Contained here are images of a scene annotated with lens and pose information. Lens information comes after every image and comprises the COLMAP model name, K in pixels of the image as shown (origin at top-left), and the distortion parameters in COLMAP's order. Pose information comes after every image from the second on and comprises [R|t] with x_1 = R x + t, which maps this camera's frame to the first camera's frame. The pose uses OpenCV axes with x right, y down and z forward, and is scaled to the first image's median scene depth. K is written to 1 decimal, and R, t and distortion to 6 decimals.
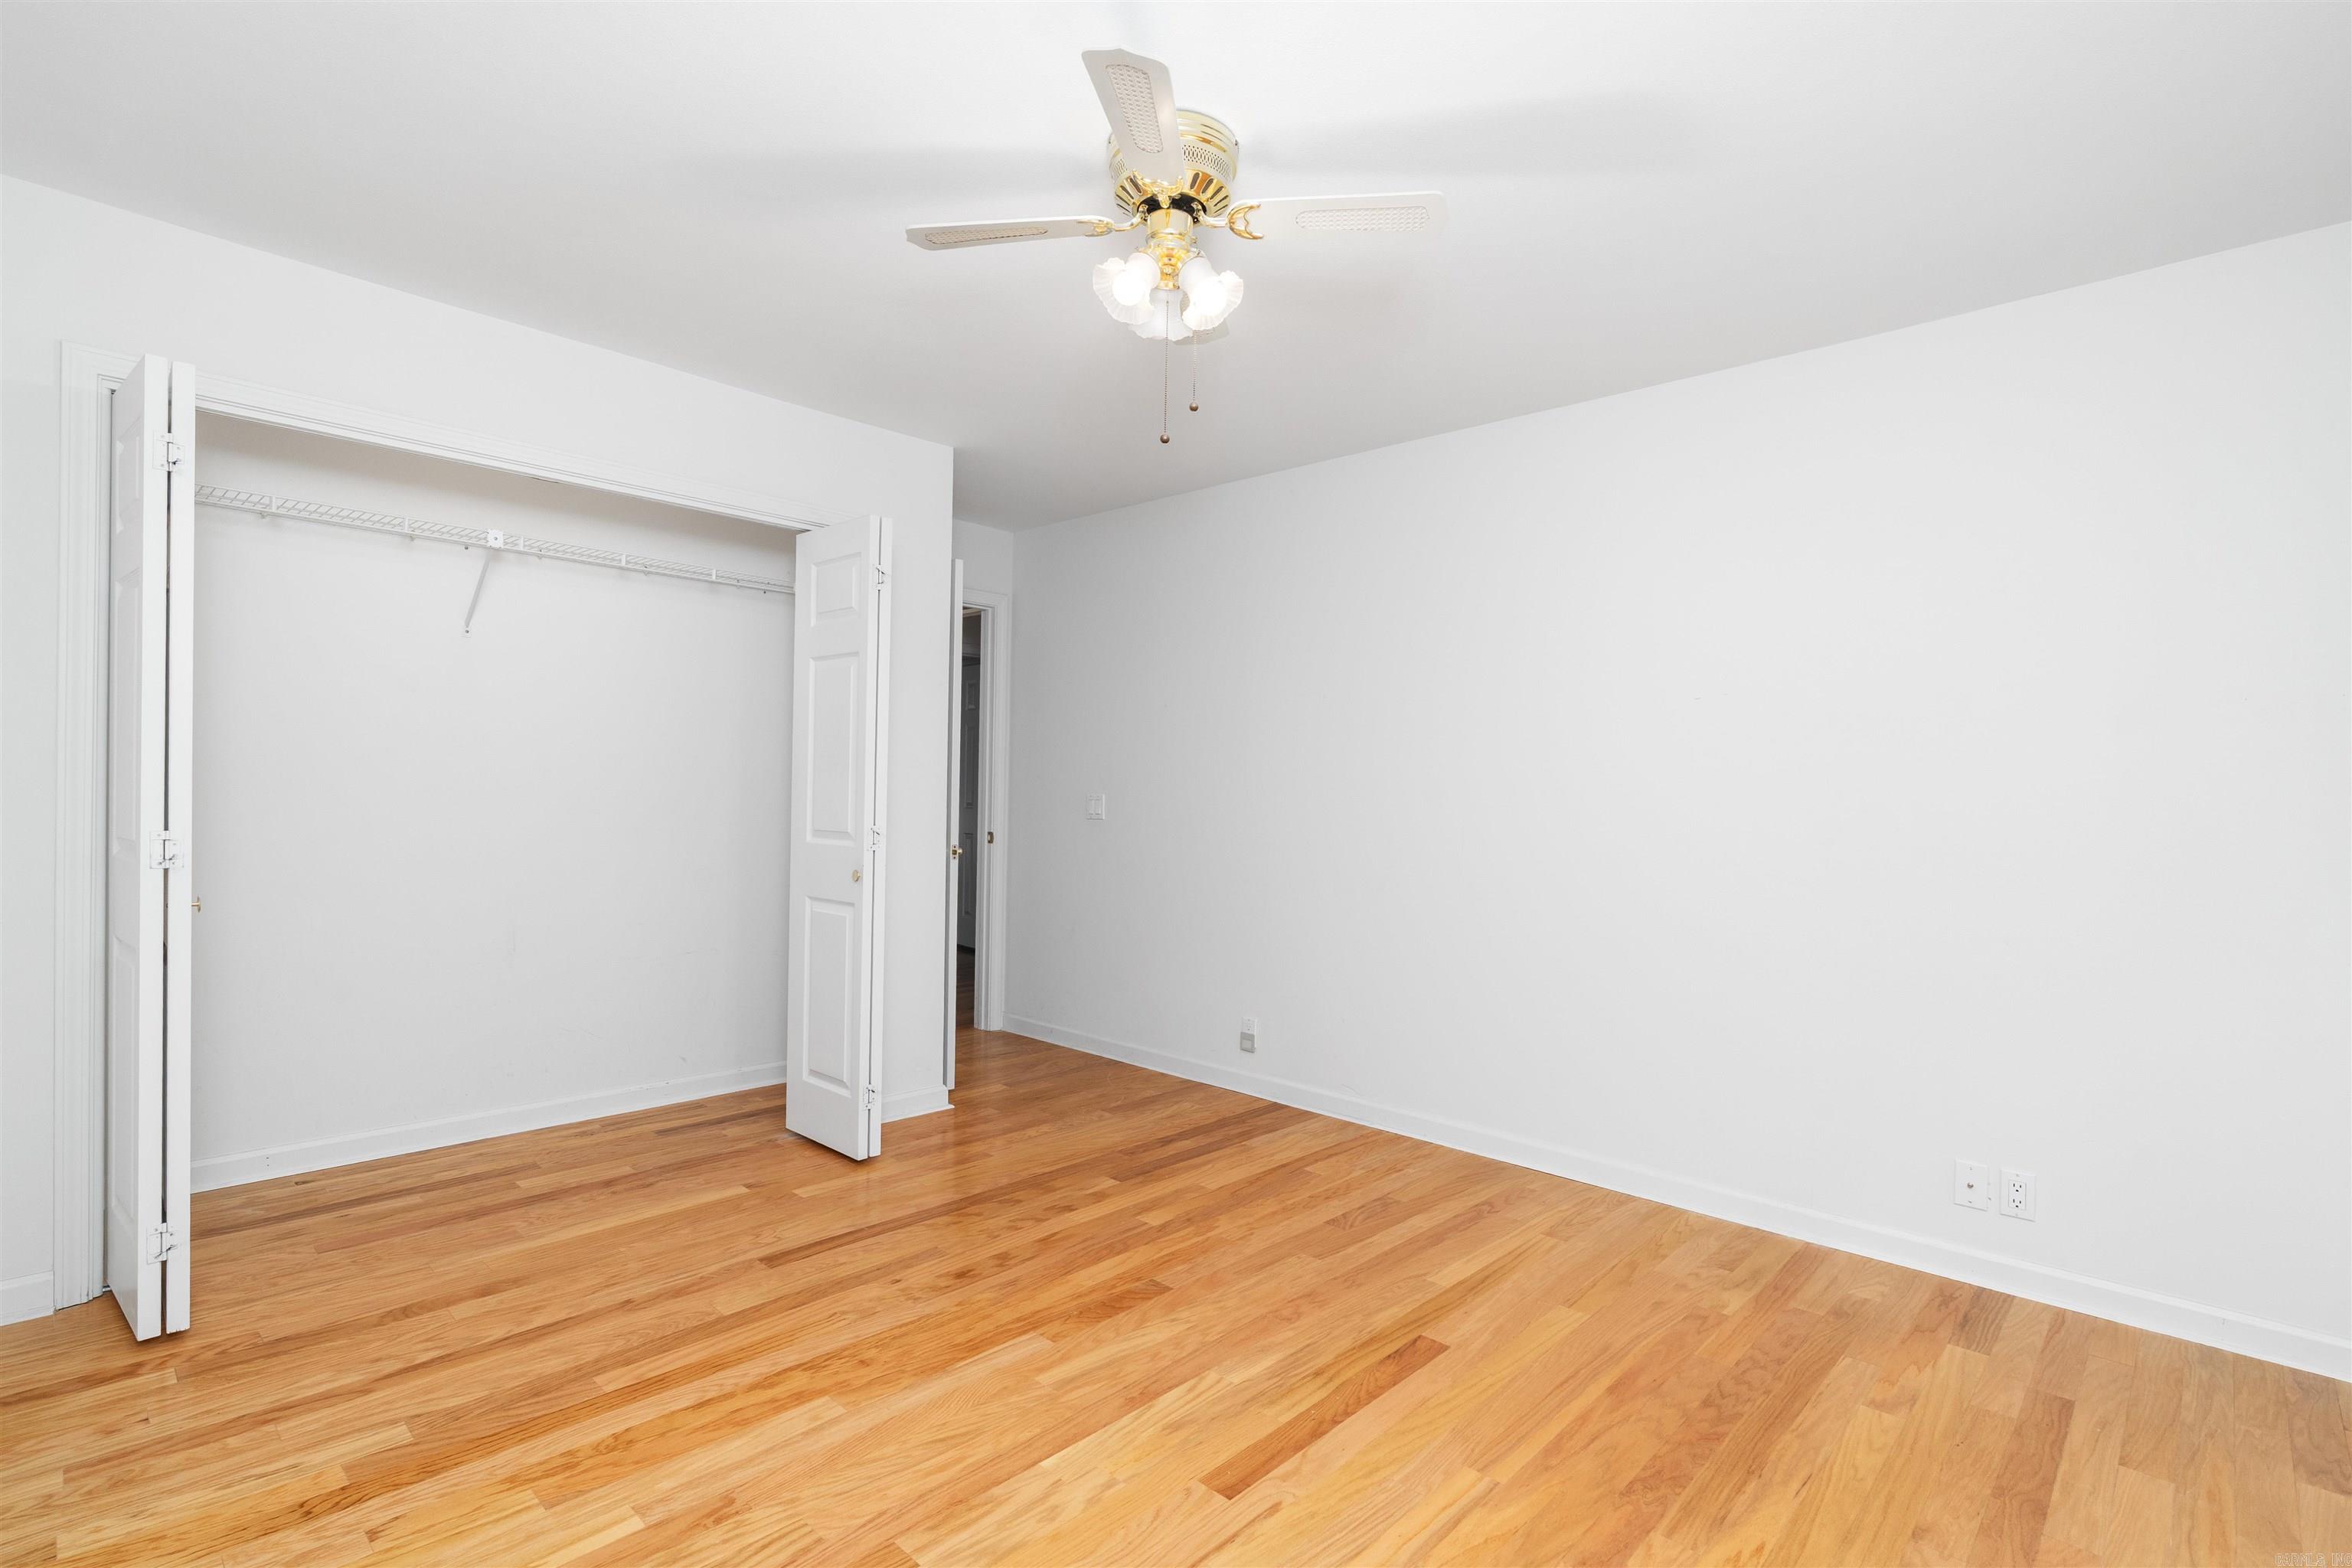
lens RADIAL K [[1081.5, 0, 1174.2], [0, 1081.5, 794.4], [0, 0, 1]] dist [-0.011574, 0.002521]
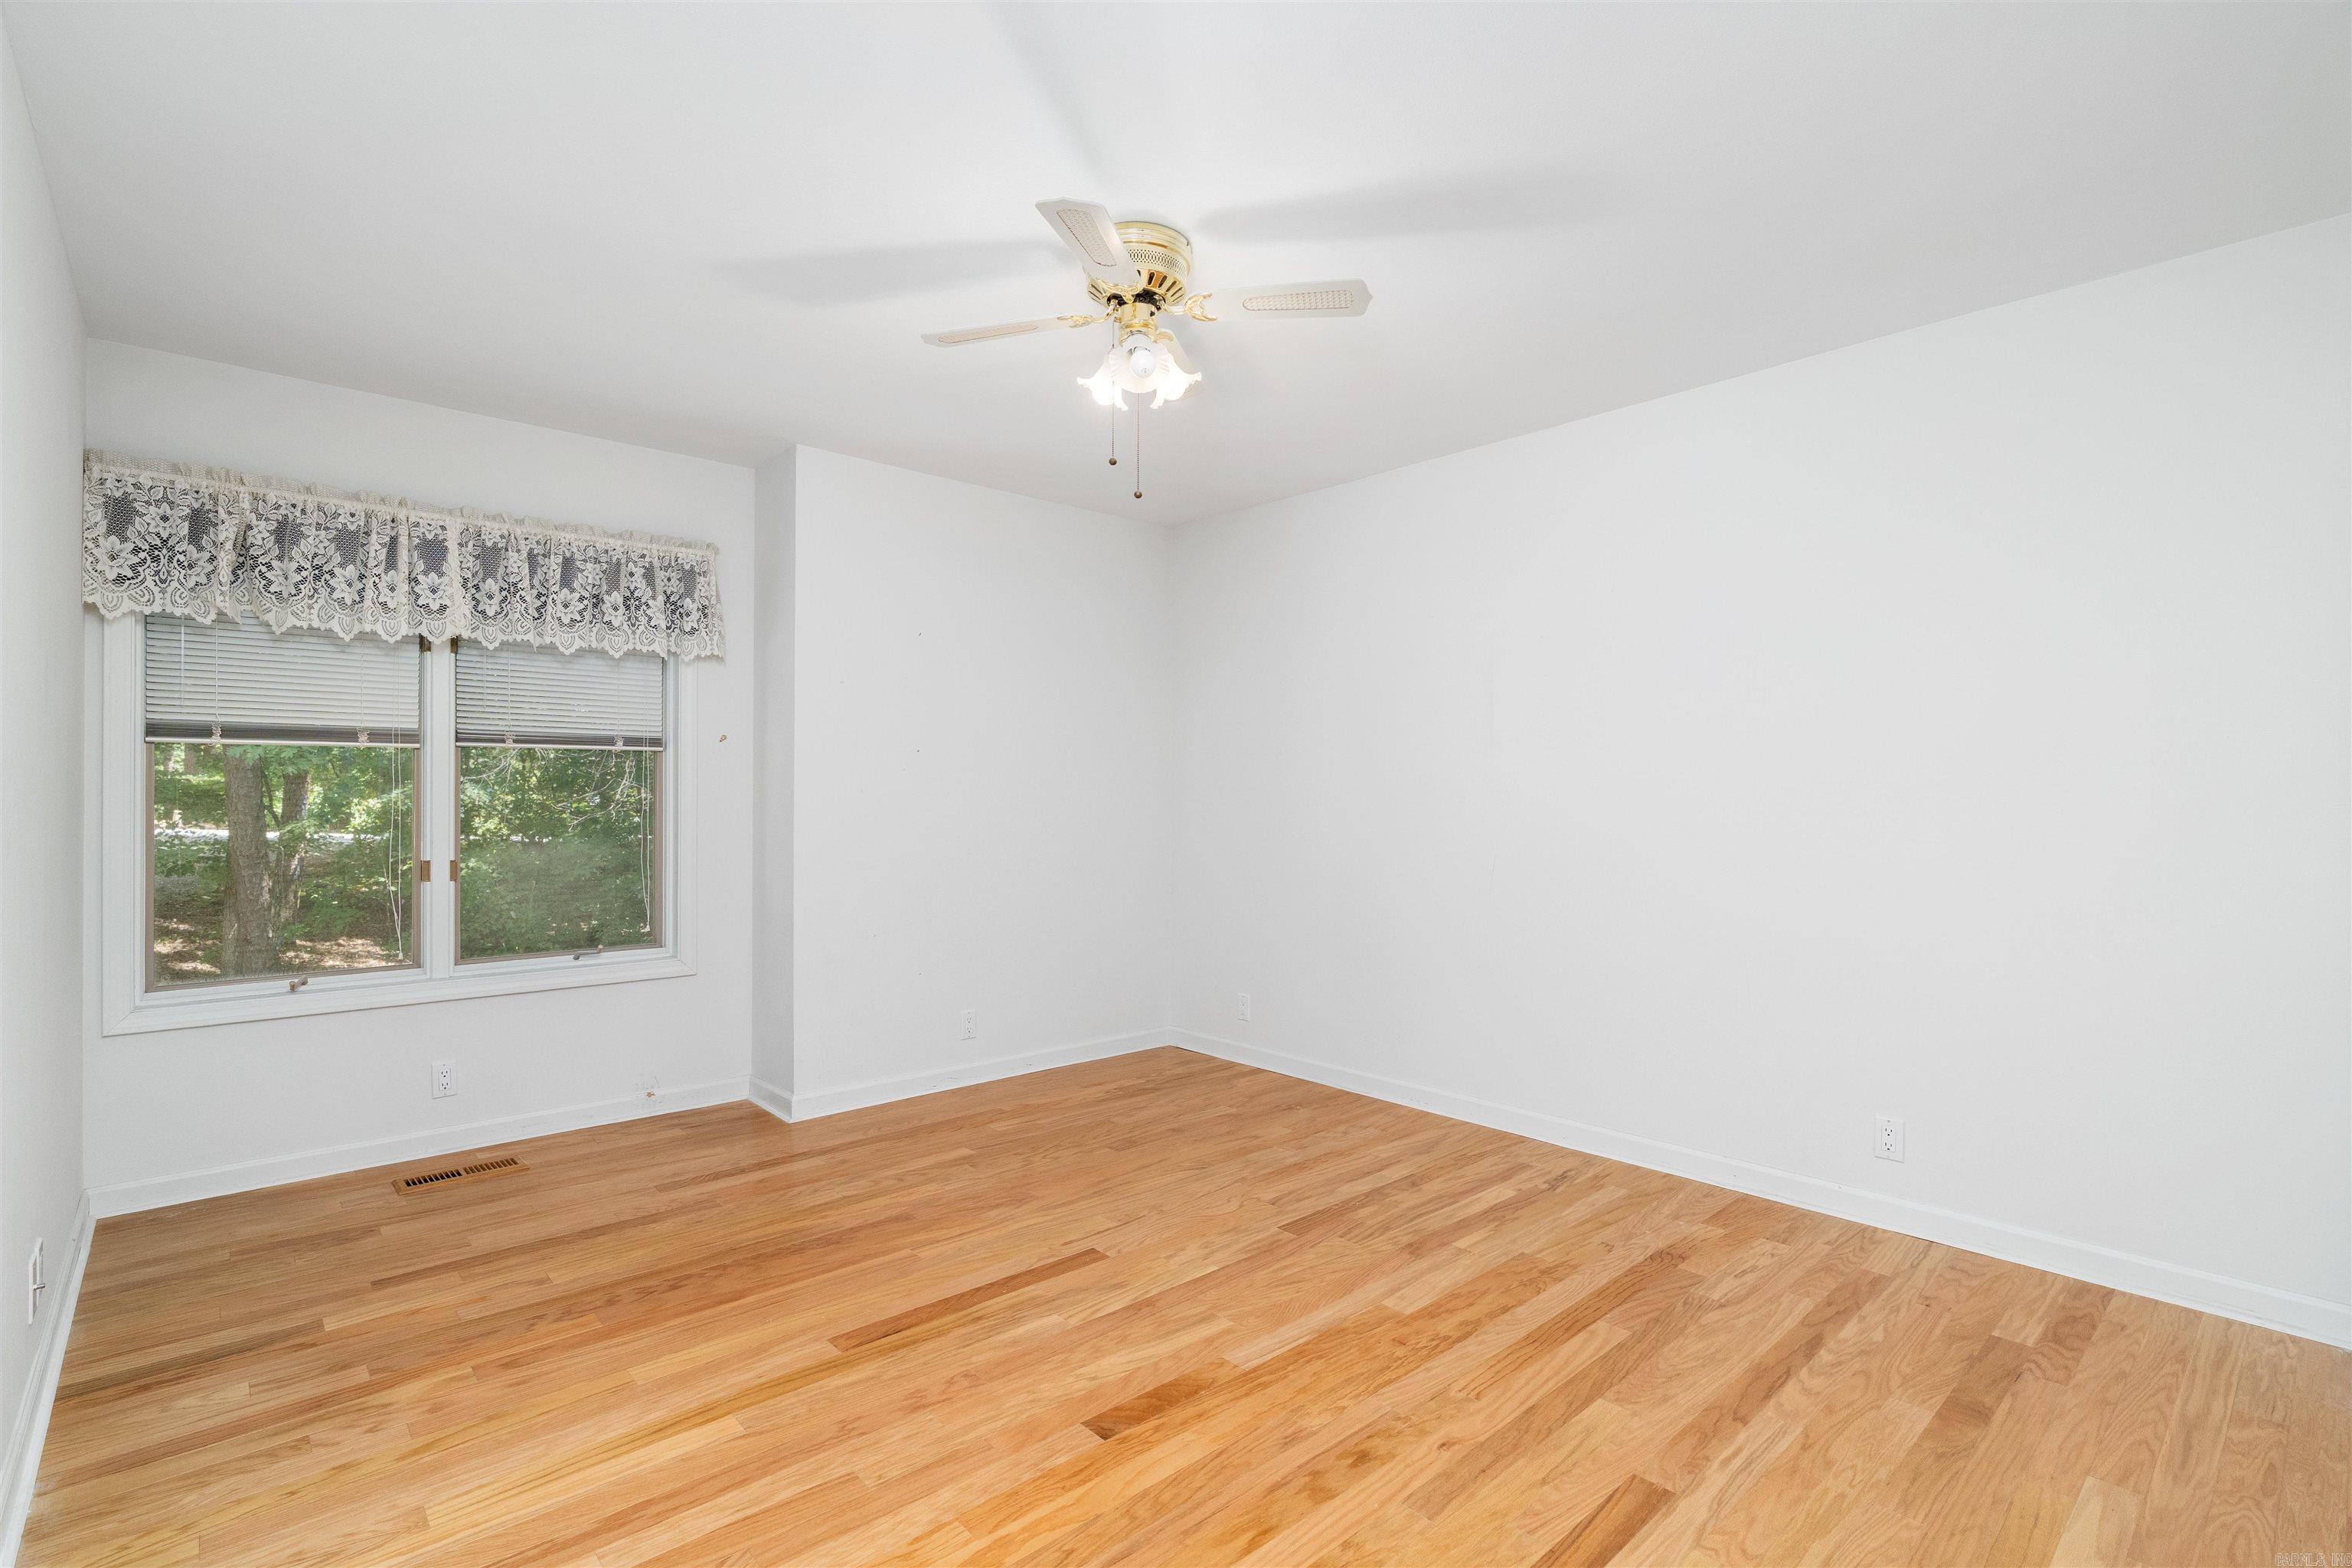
lens RADIAL K [[1081.5, 0, 1177.5], [0, 1081.5, 789.6], [0, 0, 1]] dist [-0.011574, 0.002521]
pose [[-0.997192, -0.020871, 0.071924, -0.137502], [-0.021294, 0.999760, -0.005121, -0.001516], [-0.071800, -0.006639, -0.997397, 2.084149]]
